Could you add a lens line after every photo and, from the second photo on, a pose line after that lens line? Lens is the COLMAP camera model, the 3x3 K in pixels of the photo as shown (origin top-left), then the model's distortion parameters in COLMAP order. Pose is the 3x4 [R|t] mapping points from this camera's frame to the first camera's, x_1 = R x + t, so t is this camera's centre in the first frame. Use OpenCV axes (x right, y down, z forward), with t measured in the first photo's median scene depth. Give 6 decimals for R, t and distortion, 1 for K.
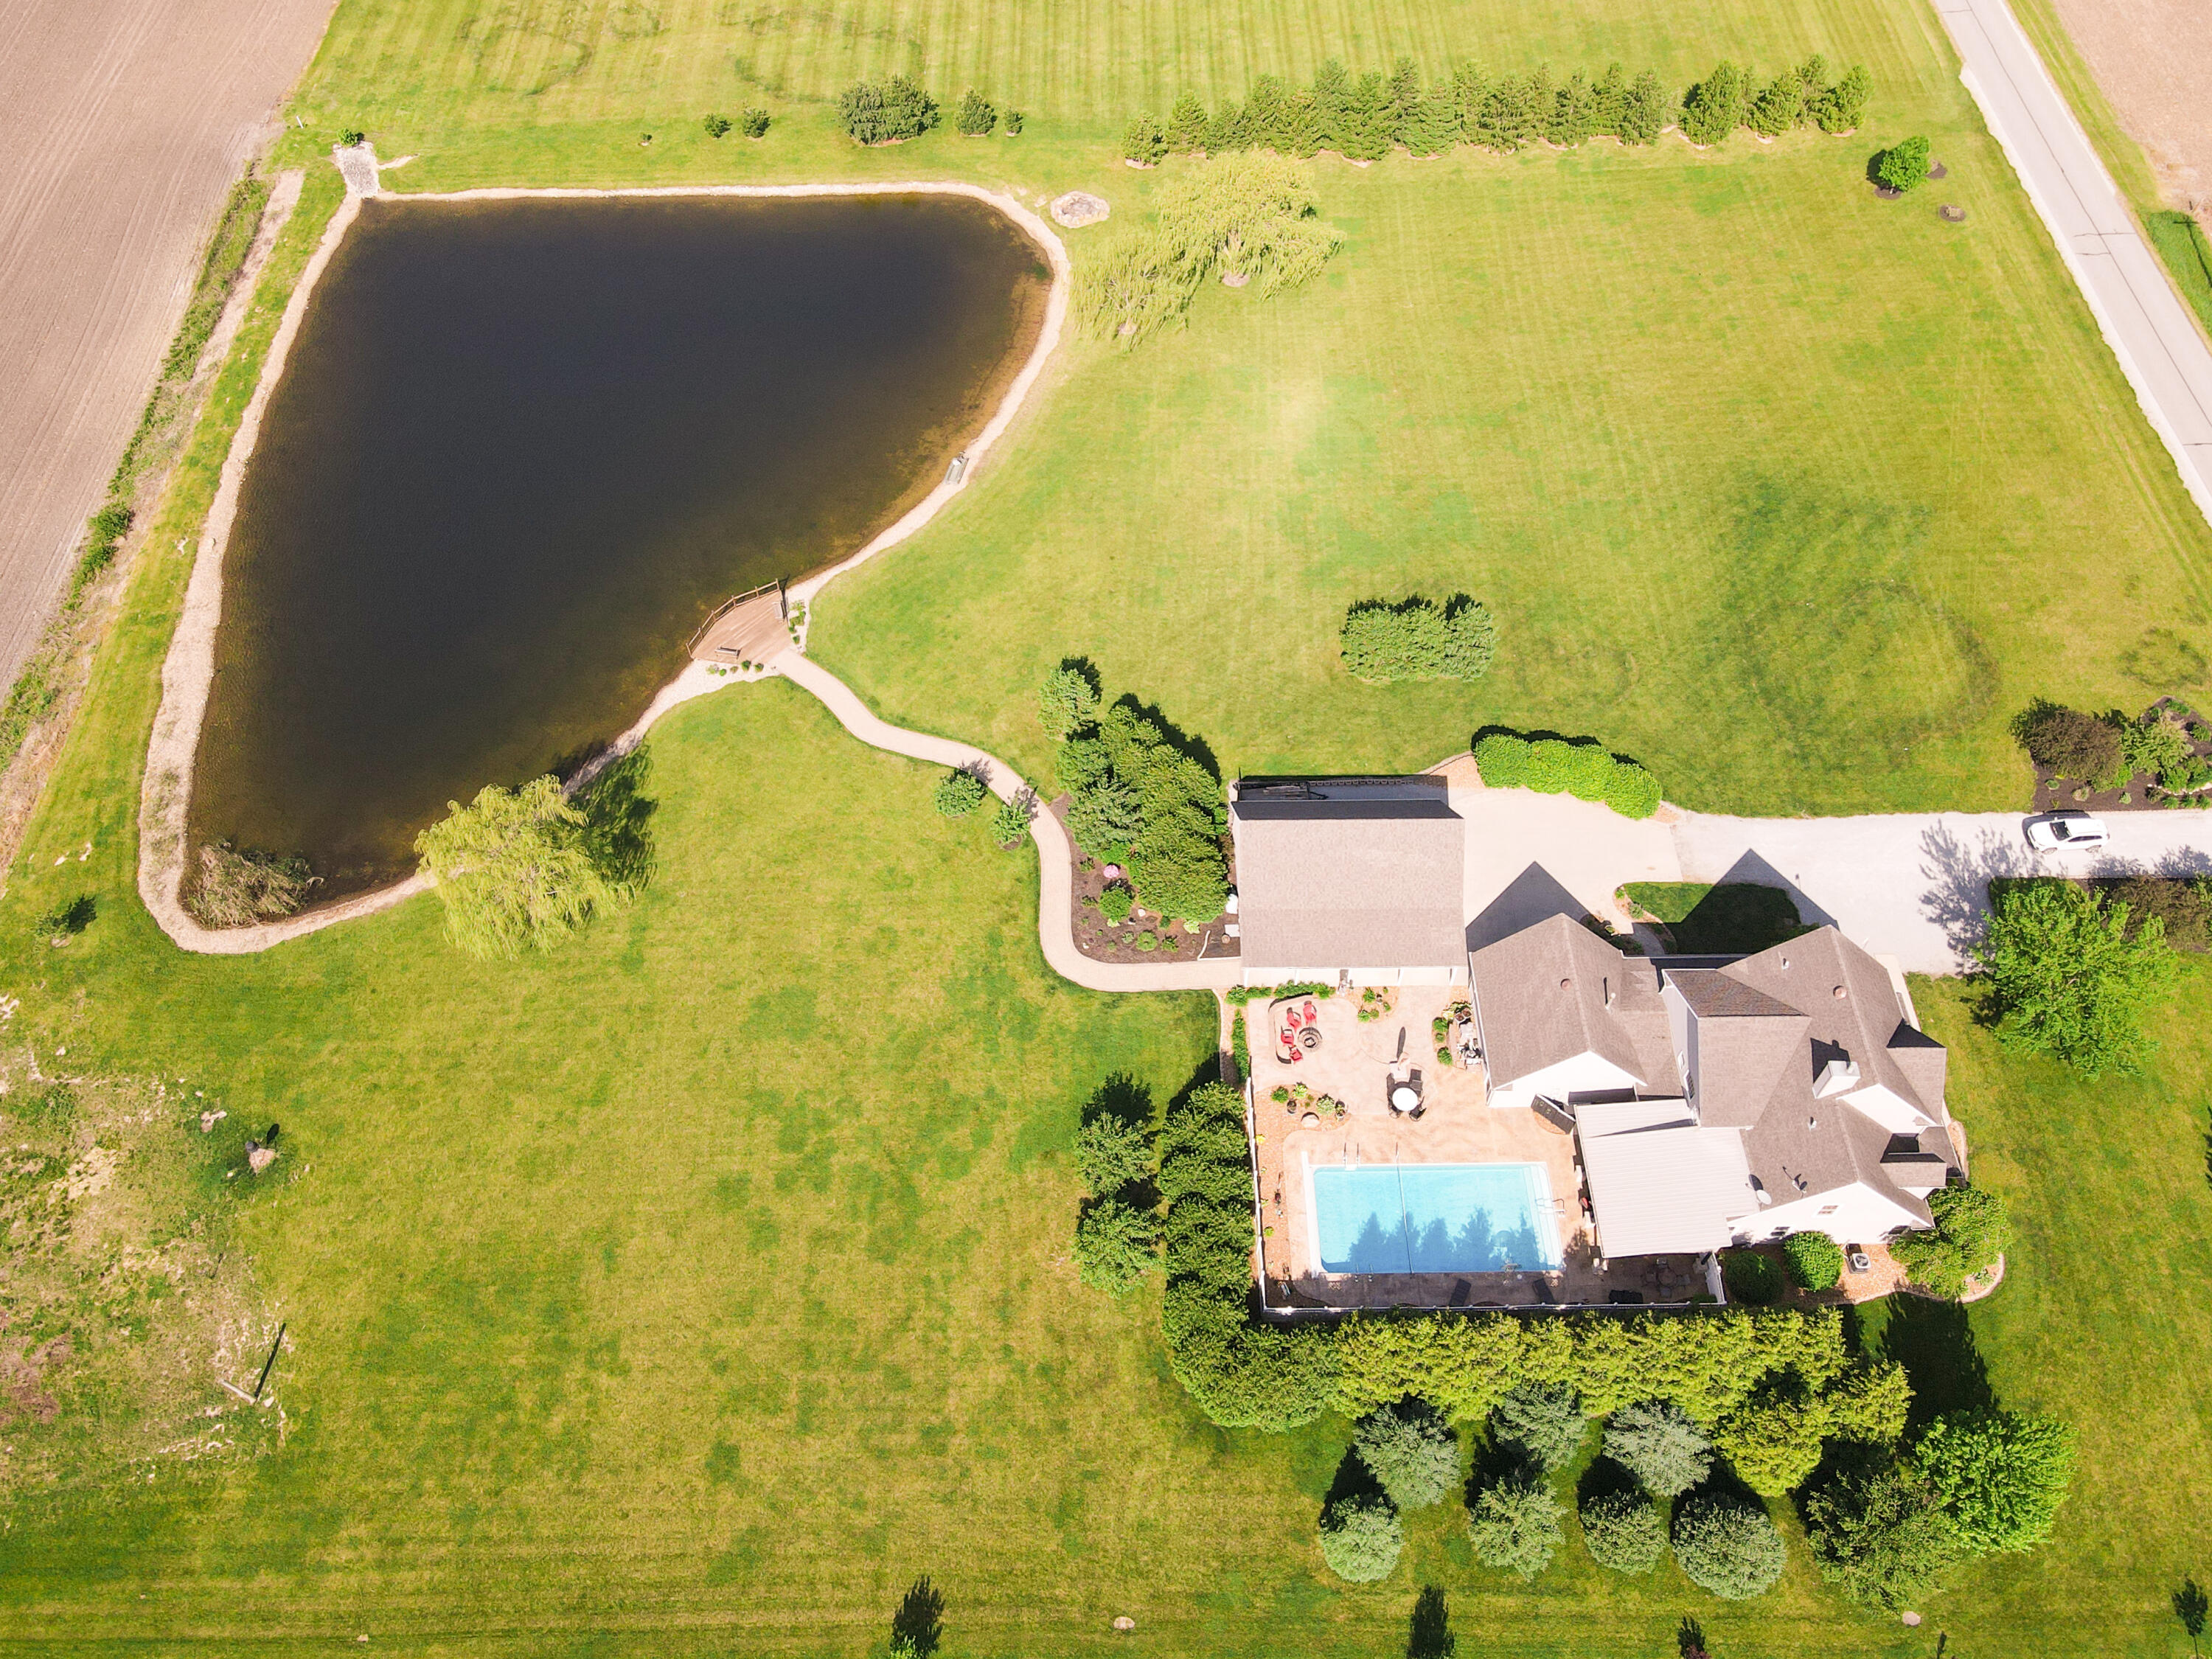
lens RADIAL K [[1687.6, 0, 1094.9], [0, 1687.6, 830.6], [0, 0, 1]] dist [-0.023234, 0.081367]
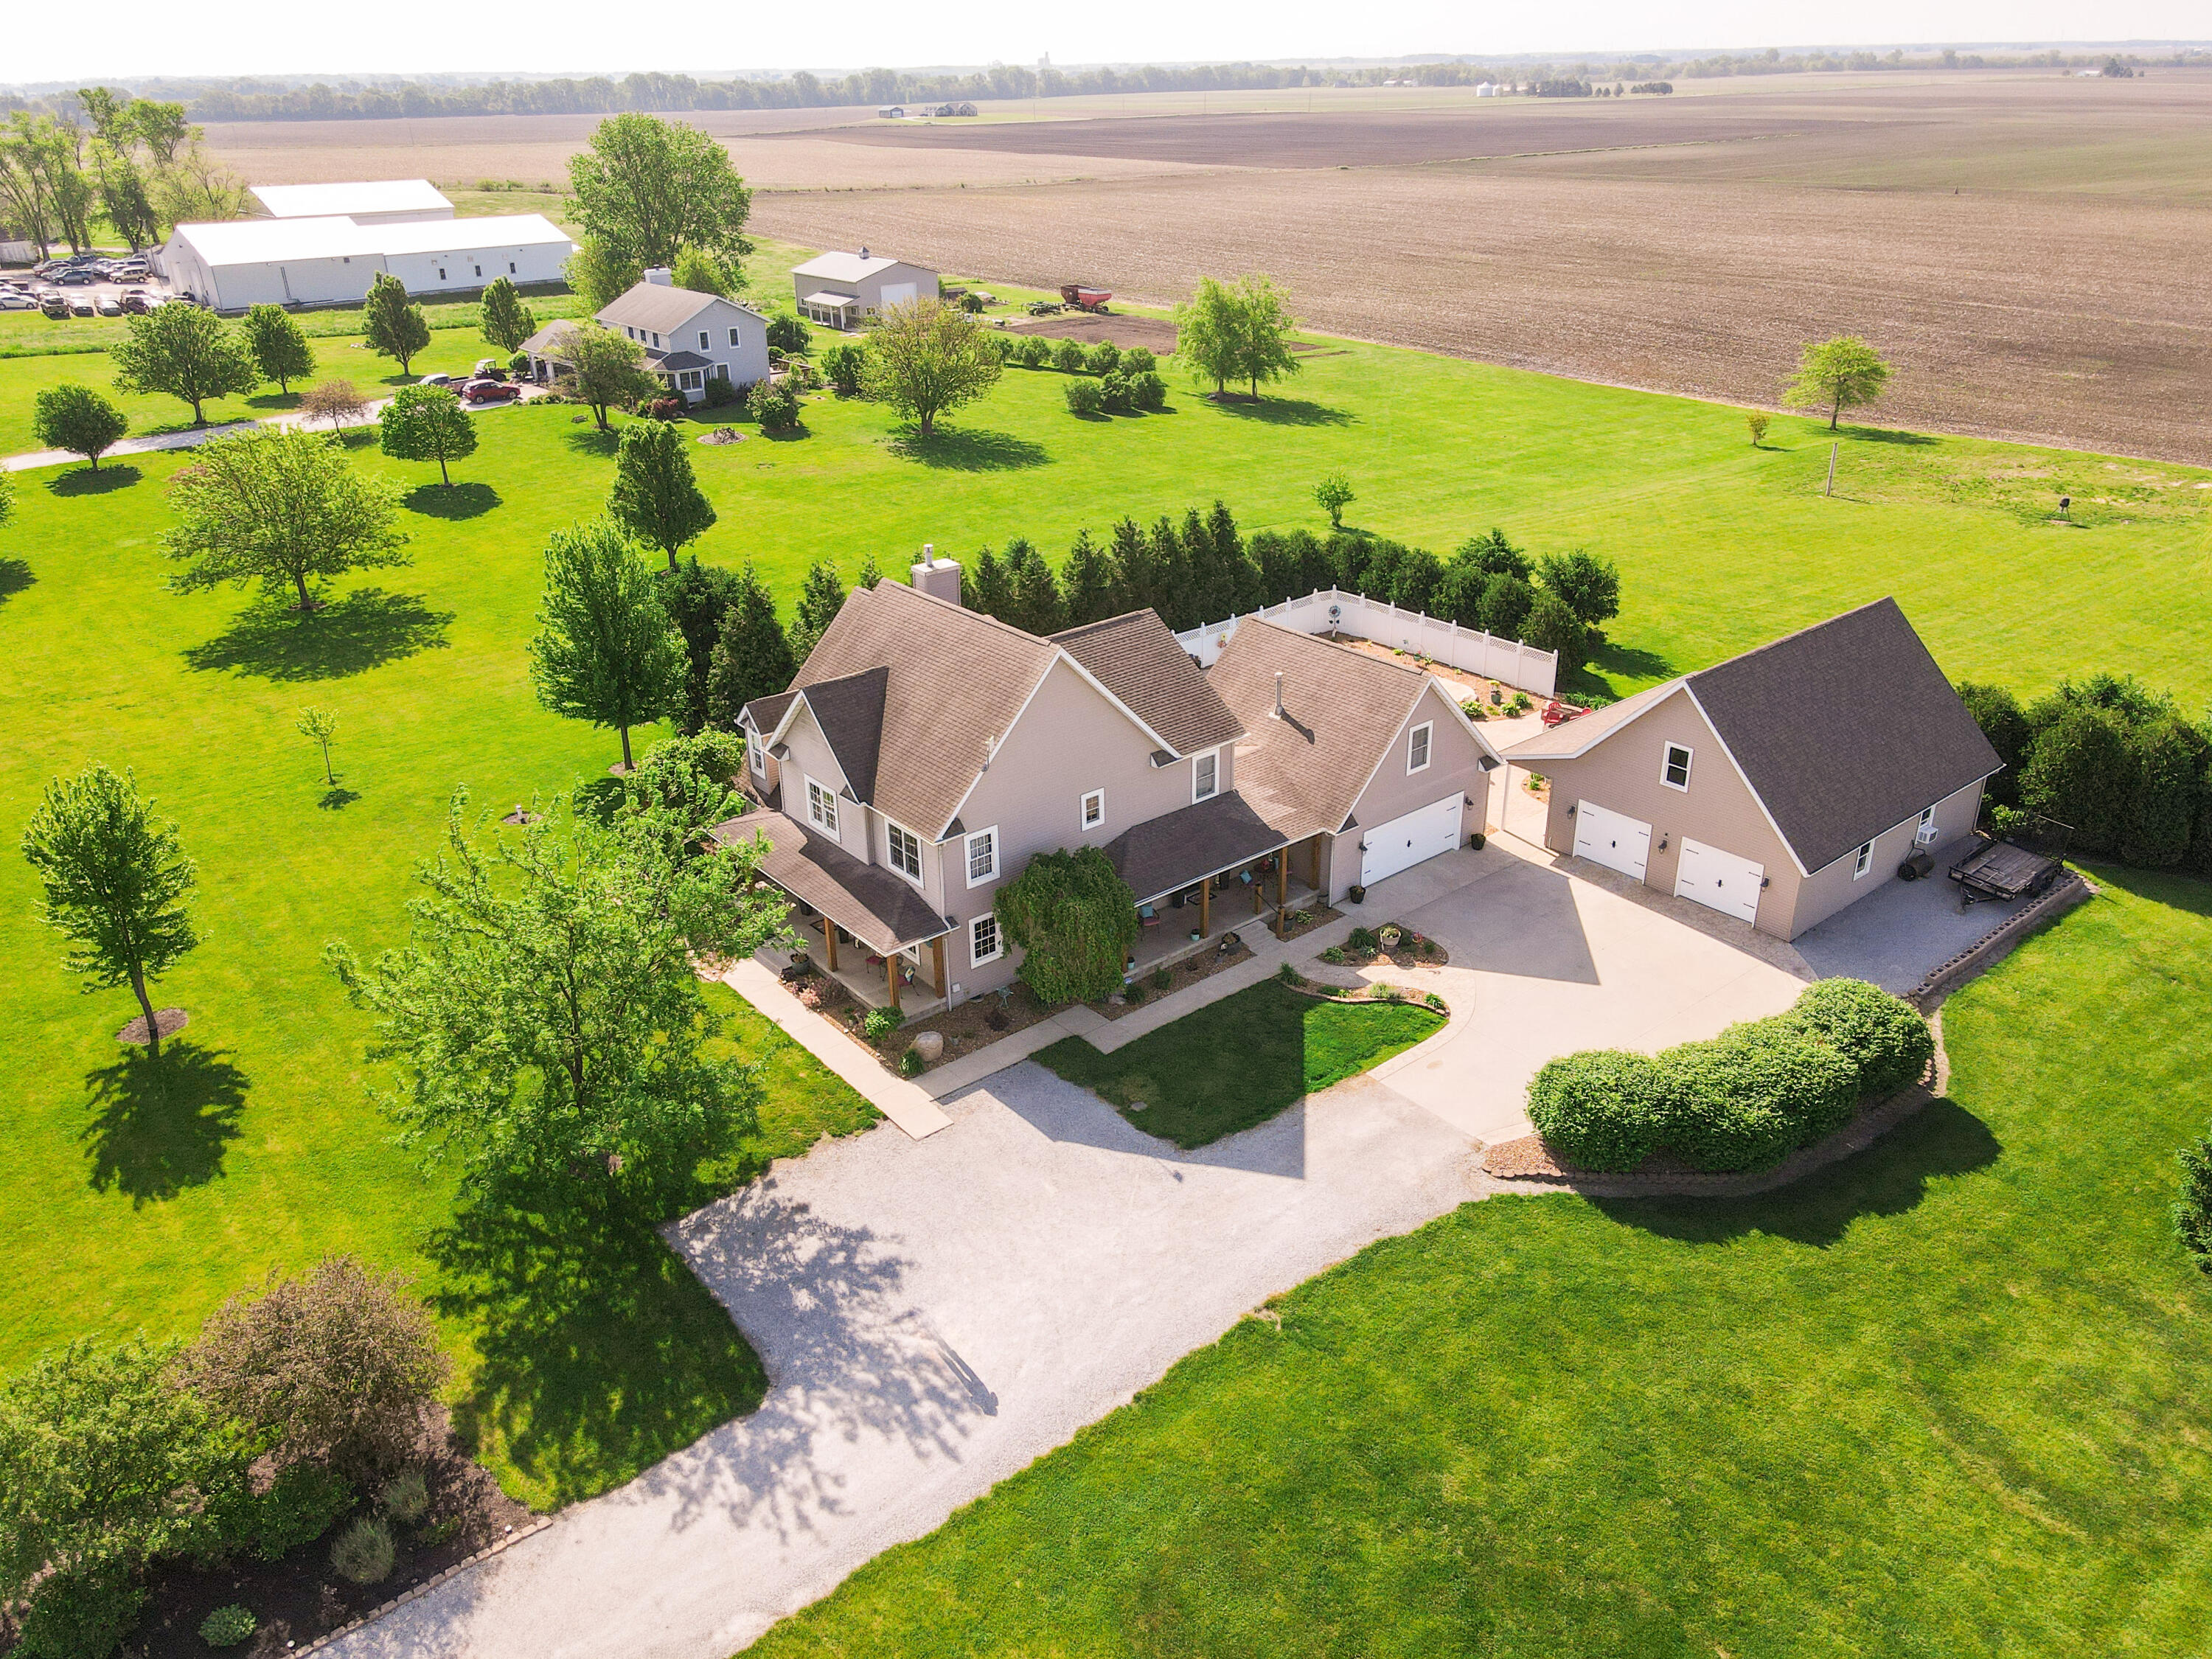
lens RADIAL K [[1634.7, 0, 1094.7], [0, 1634.7, 823.0], [0, 0, 1]] dist [-0.012126, 0.047904]
pose [[-0.778412, 0.279900, -0.561899, 0.645235], [-0.501680, 0.260678, 0.824842, -0.319070], [0.377348, 0.923961, -0.062494, 0.954737]]
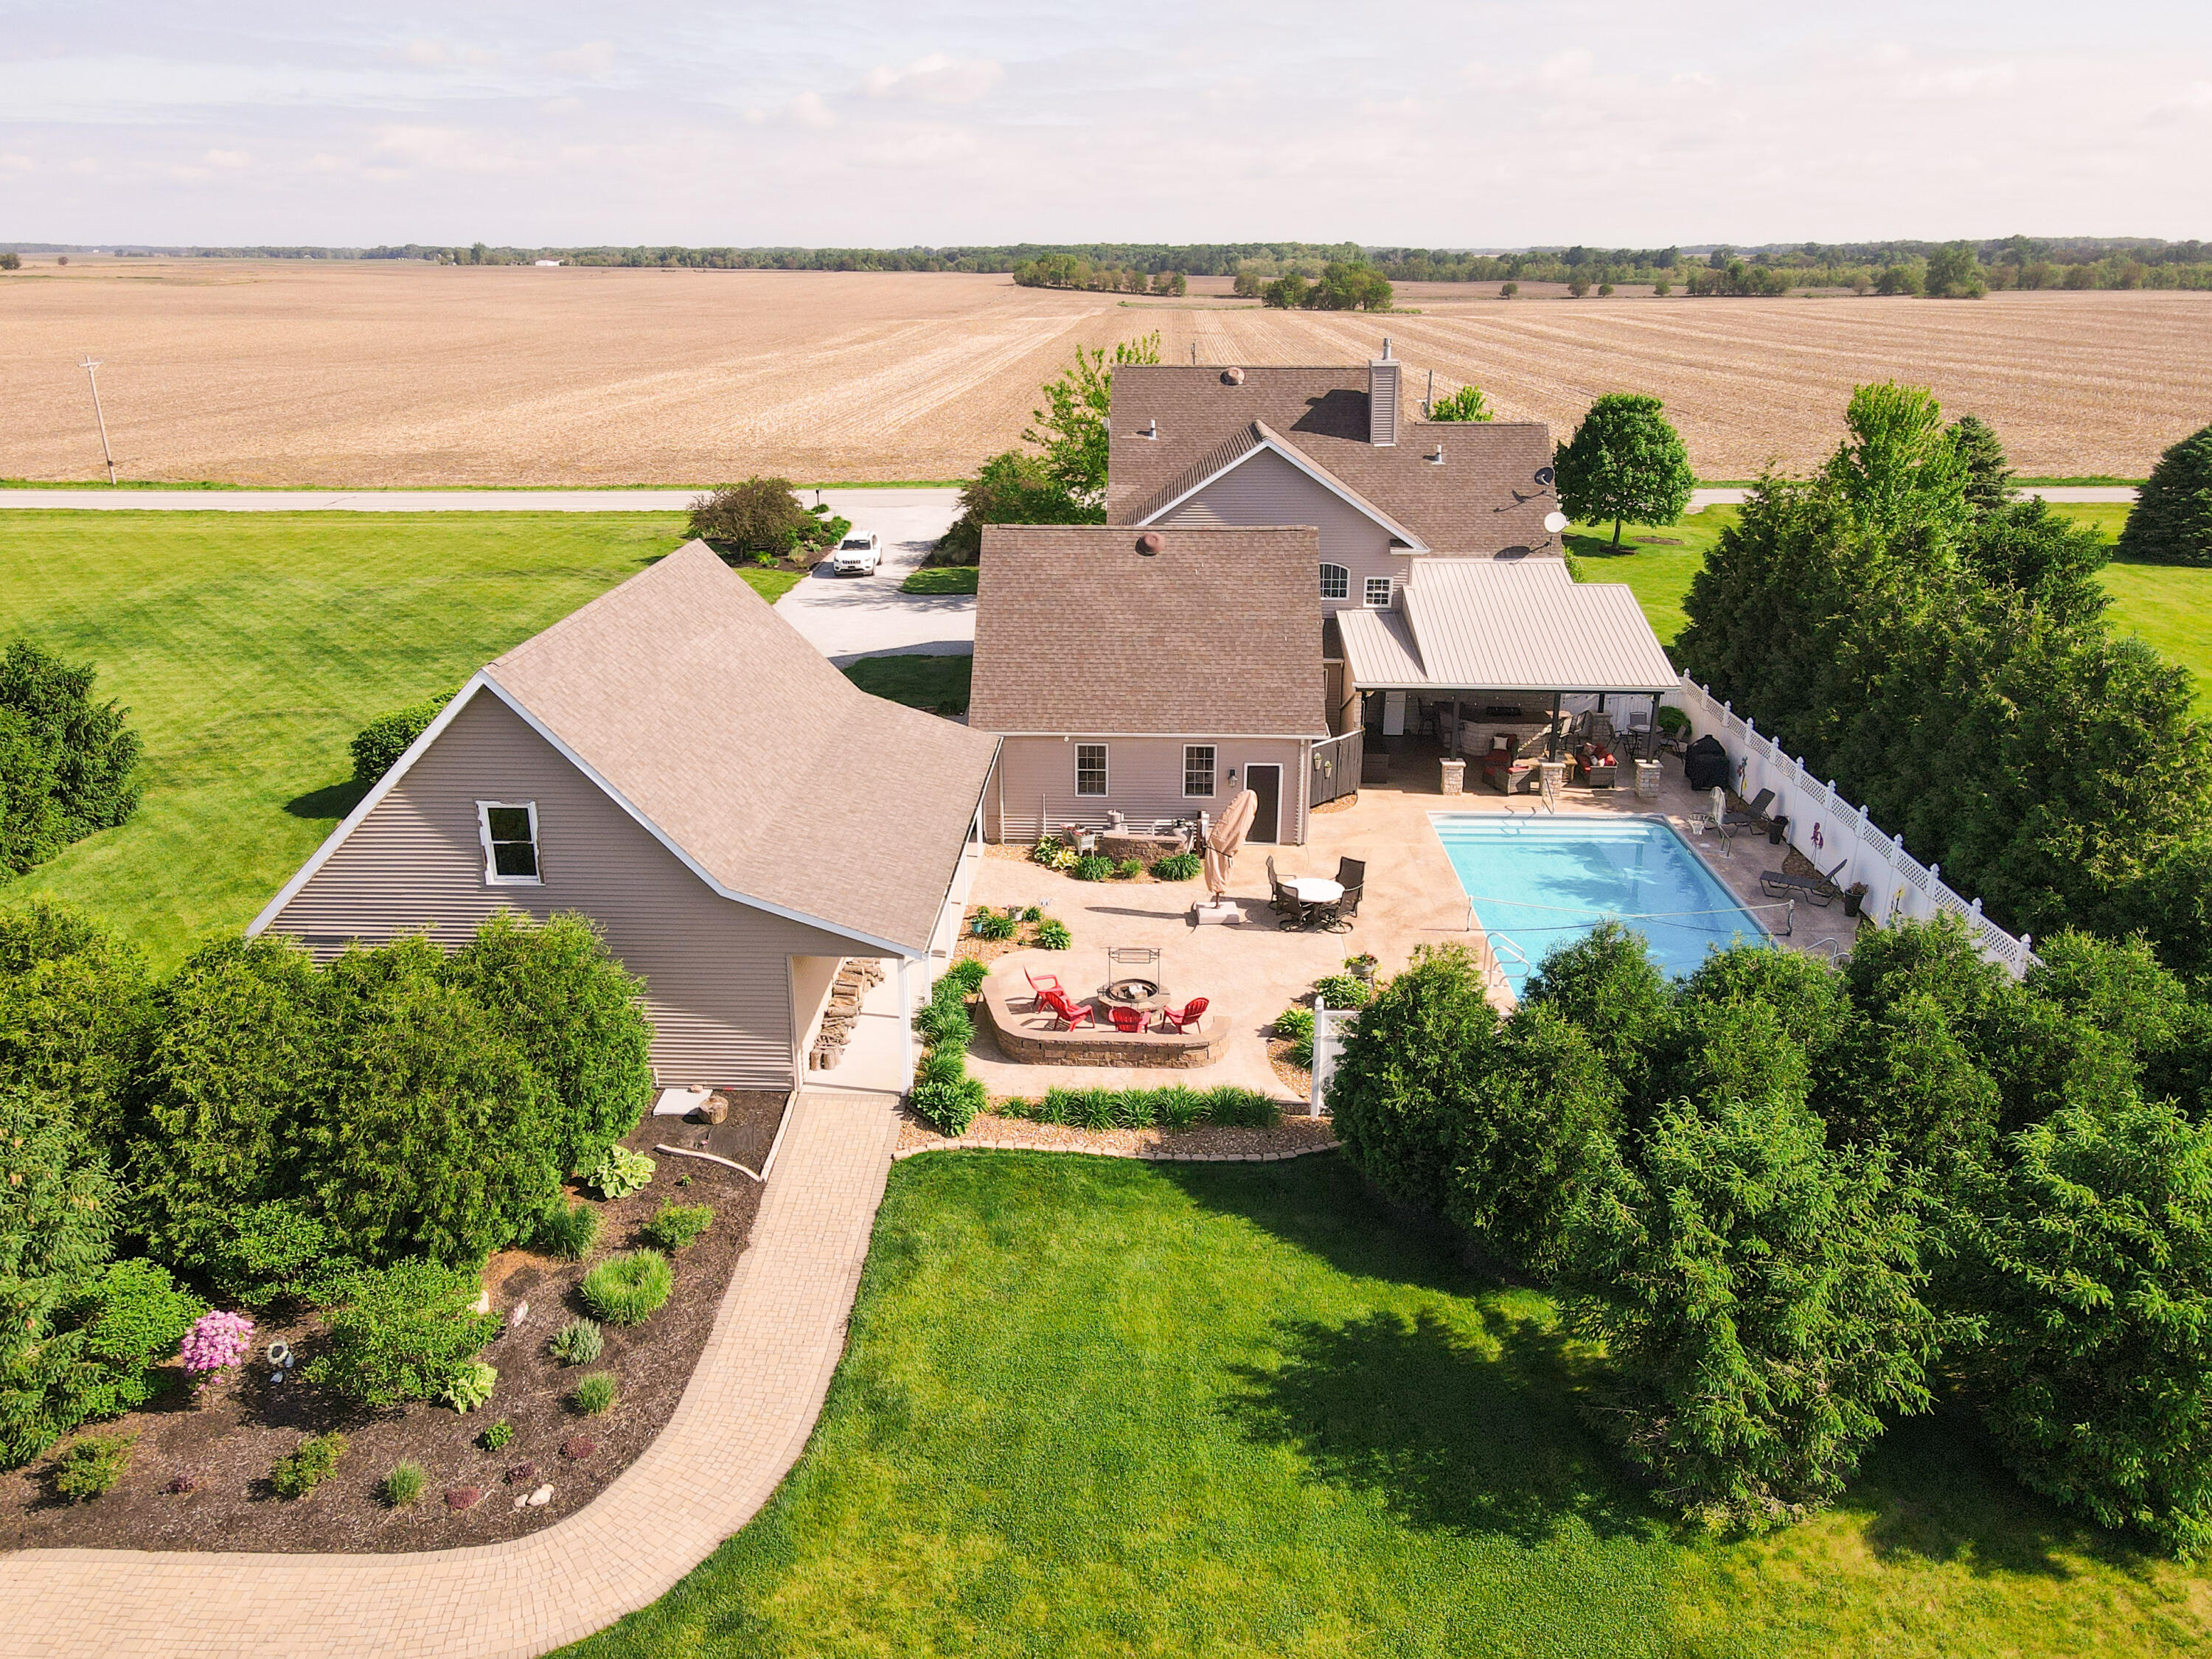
lens RADIAL K [[1650.6, 0, 1094.4], [0, 1650.6, 827.0], [0, 0, 1]] dist [-0.000016, 0.027616]
pose [[0.051130, -0.321507, 0.945526, -0.164795], [0.816834, 0.558188, 0.145630, 0.049455], [-0.574602, 0.764892, 0.291158, 0.839961]]
